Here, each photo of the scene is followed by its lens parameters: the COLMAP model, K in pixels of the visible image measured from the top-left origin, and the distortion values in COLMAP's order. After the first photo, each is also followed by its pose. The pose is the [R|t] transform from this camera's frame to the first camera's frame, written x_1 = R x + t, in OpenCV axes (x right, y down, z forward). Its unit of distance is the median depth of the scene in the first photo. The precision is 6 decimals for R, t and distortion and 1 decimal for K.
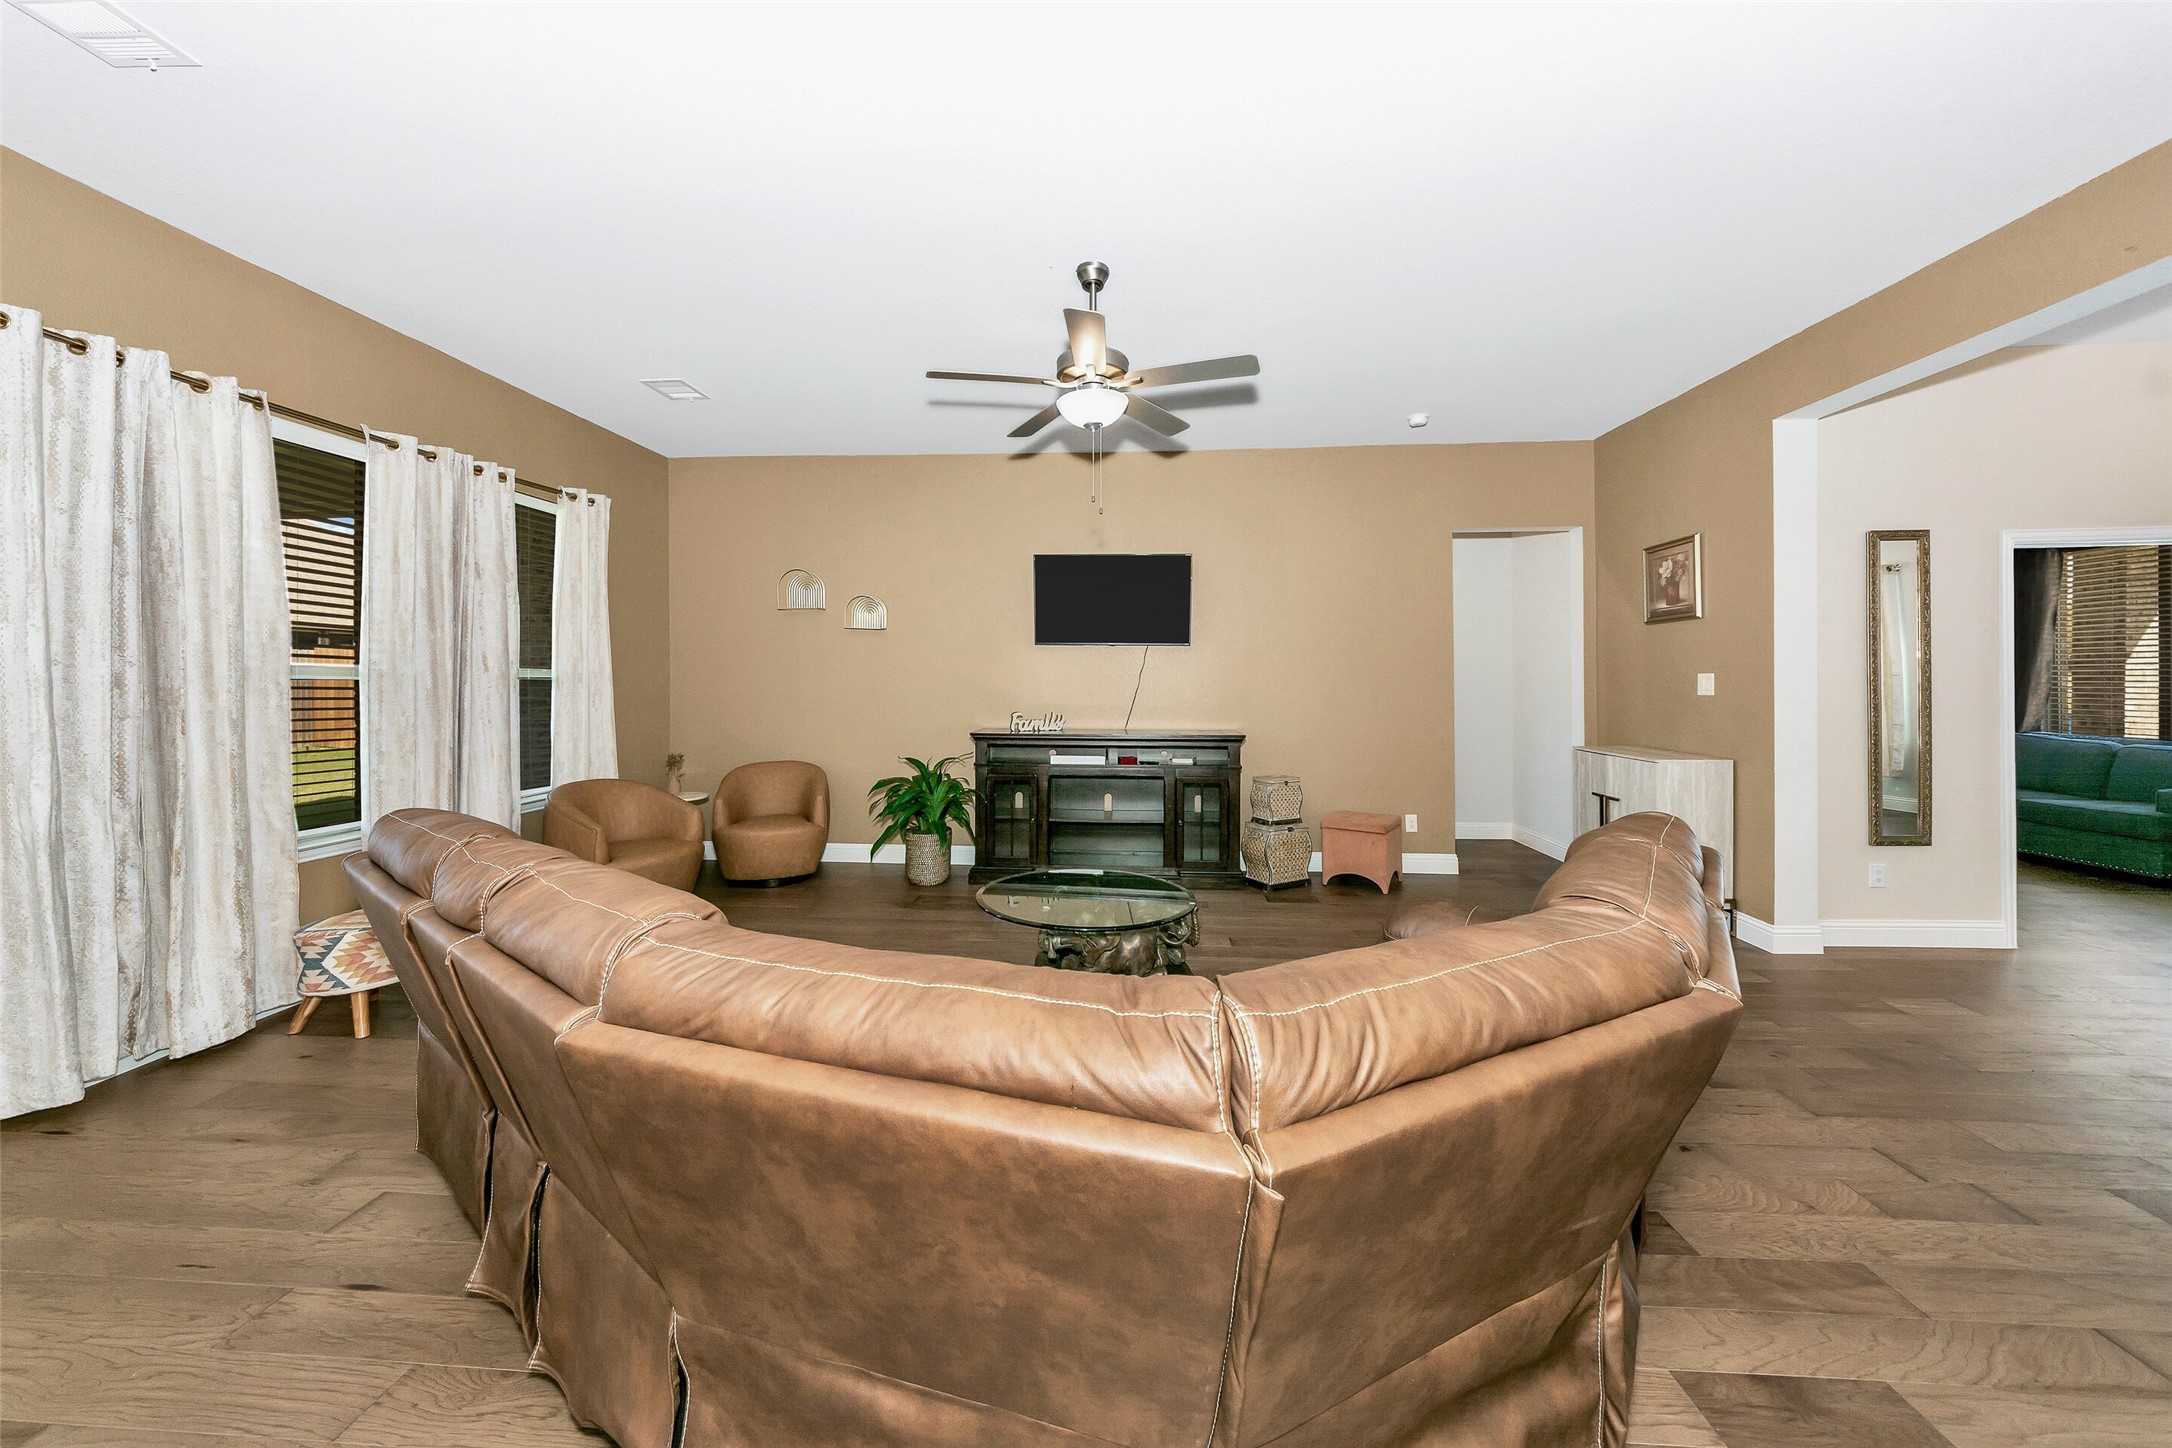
lens RADIAL K [[772.1, 0, 1083.0], [0, 772.1, 683.7], [0, 0, 1]] dist [0.000466, 0.000081]
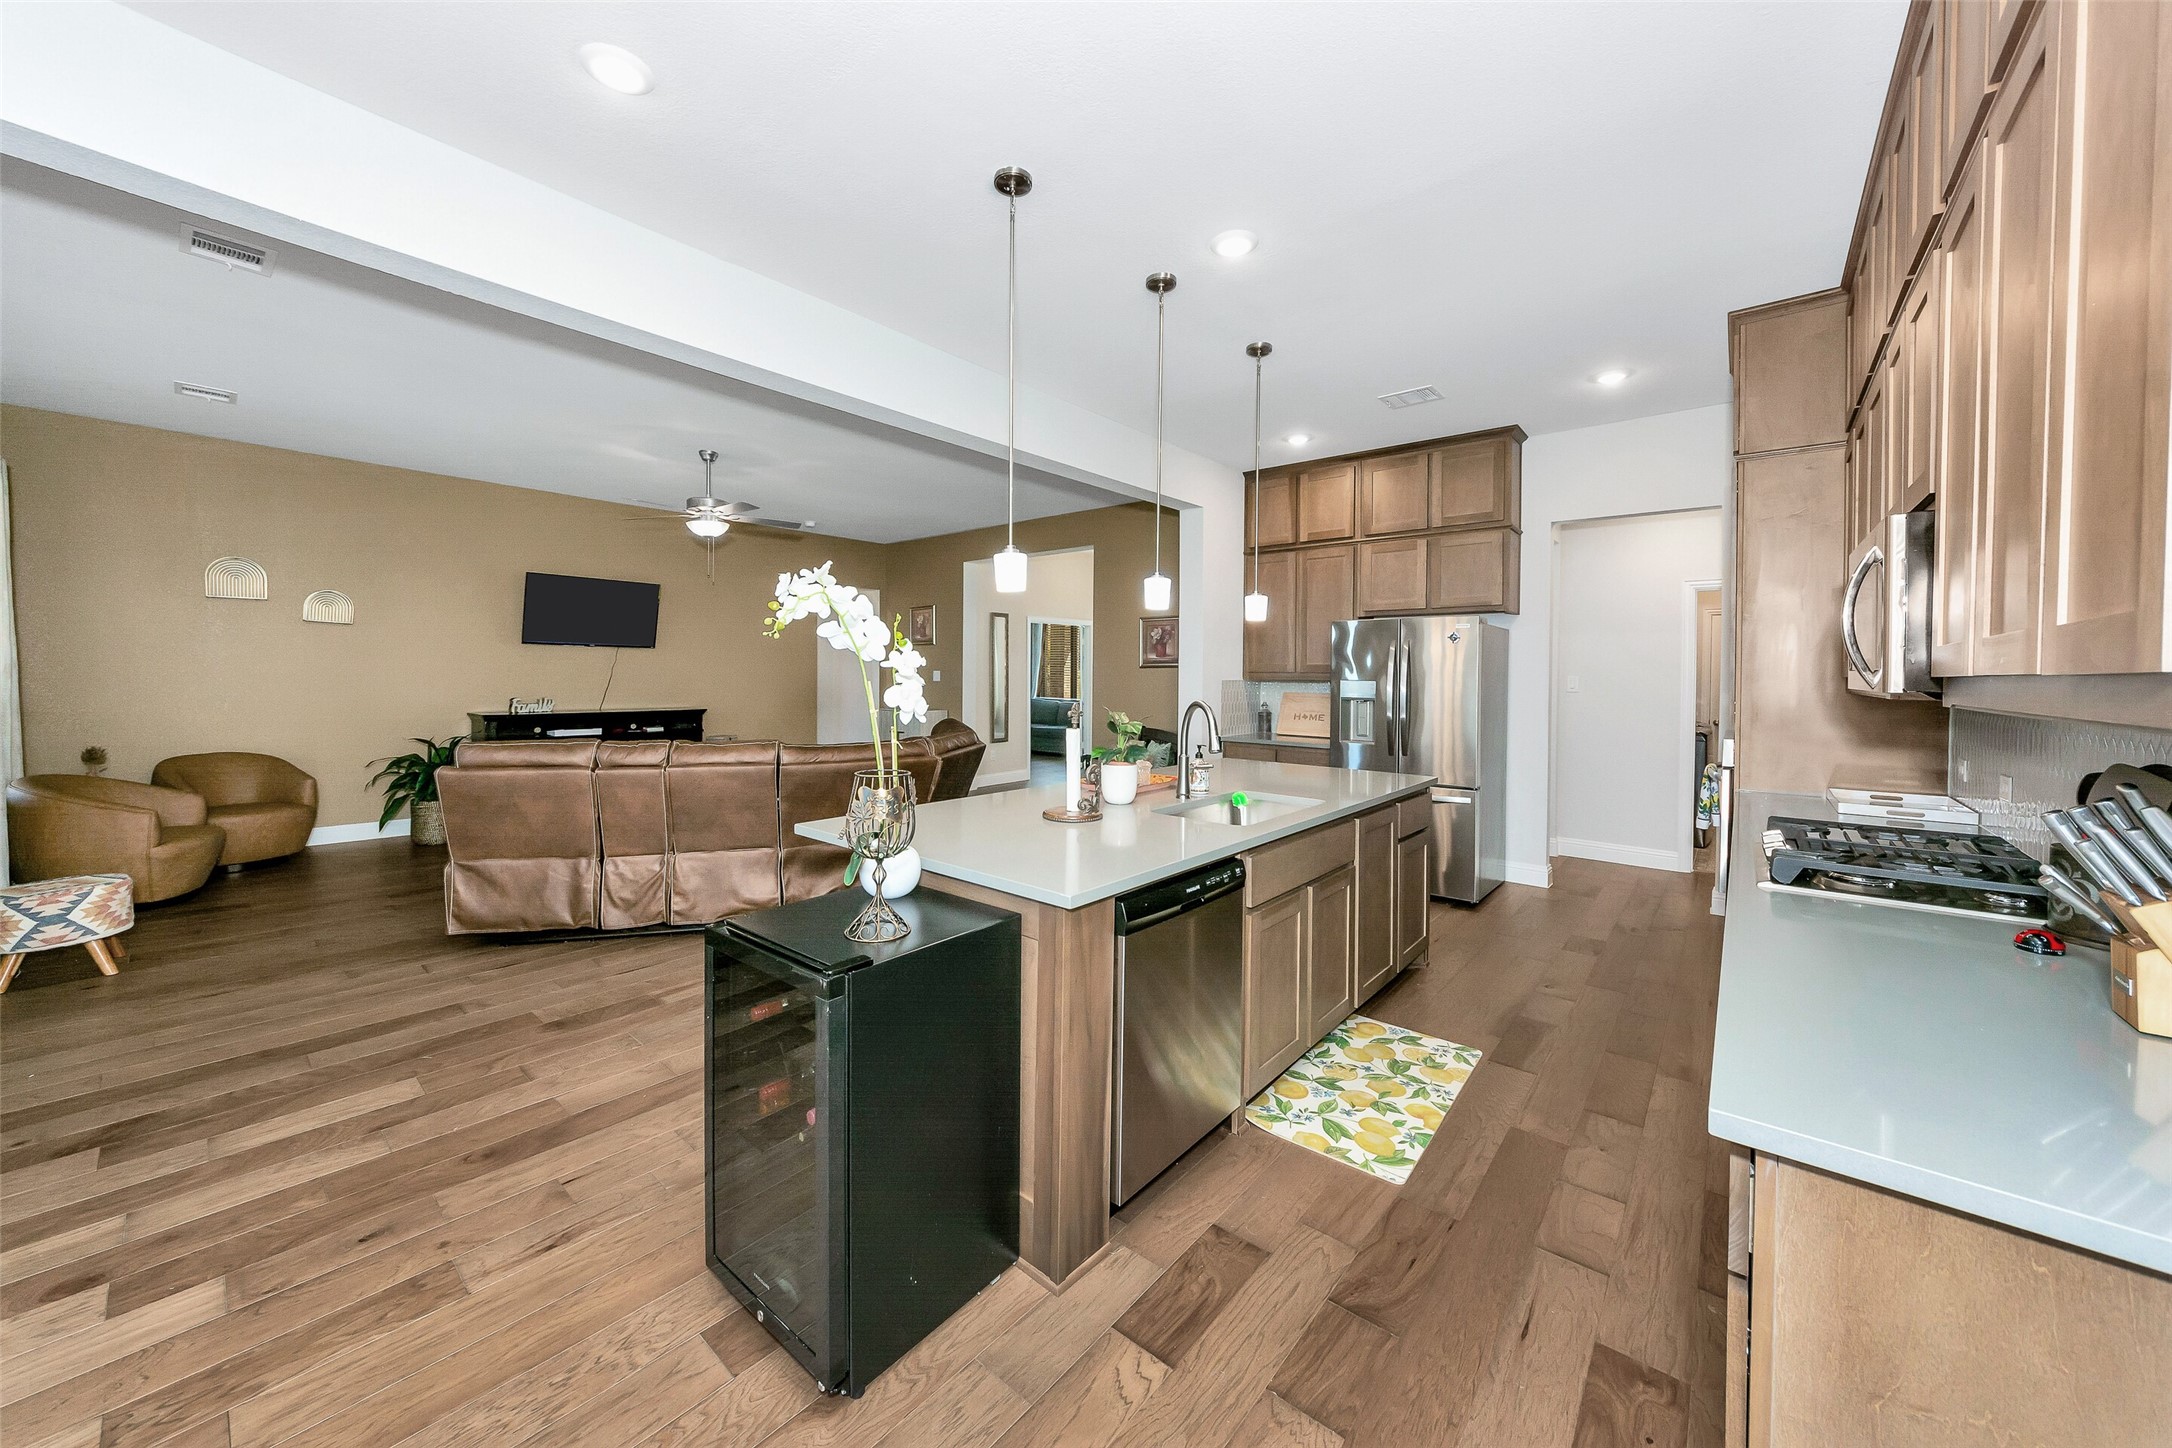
lens RADIAL K [[772.1, 0, 1083.0], [0, 772.1, 683.7], [0, 0, 1]] dist [0.000466, 0.000081]
pose [[0.593155, -0.004366, 0.805077, -0.643378], [-0.002009, 0.999974, 0.006904, 0.003973], [-0.805086, -0.005713, 0.593131, -0.561694]]
